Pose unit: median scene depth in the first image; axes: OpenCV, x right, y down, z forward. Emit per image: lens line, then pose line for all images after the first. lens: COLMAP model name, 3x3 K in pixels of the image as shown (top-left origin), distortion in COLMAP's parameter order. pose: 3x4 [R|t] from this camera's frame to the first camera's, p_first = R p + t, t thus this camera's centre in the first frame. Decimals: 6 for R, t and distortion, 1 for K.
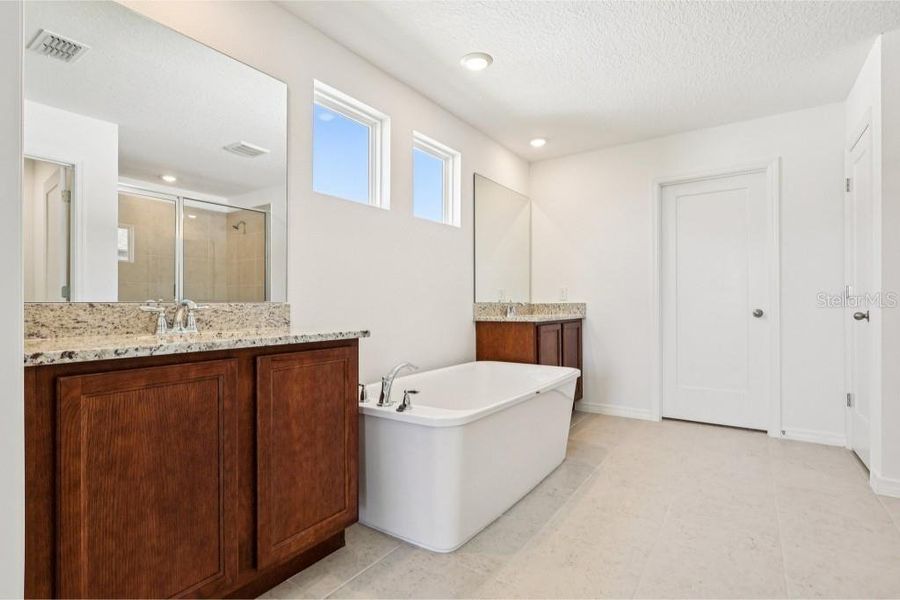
lens RADIAL K [[420.6, 0, 449.0], [0, 420.6, 302.3], [0, 0, 1]] dist [0.021572, 0.000930]
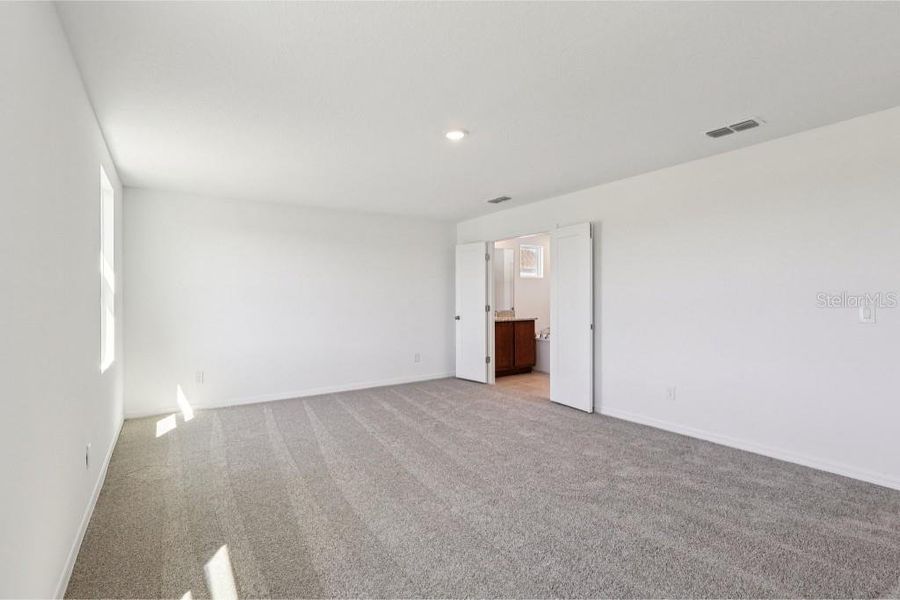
lens RADIAL K [[420.6, 0, 450.5], [0, 420.6, 298.4], [0, 0, 1]] dist [0.021572, 0.000930]
pose [[0.931259, -0.006916, -0.364293, 0.477869], [0.008098, 0.999966, 0.001716, -0.125474], [0.364268, -0.004548, 0.931283, -2.897437]]
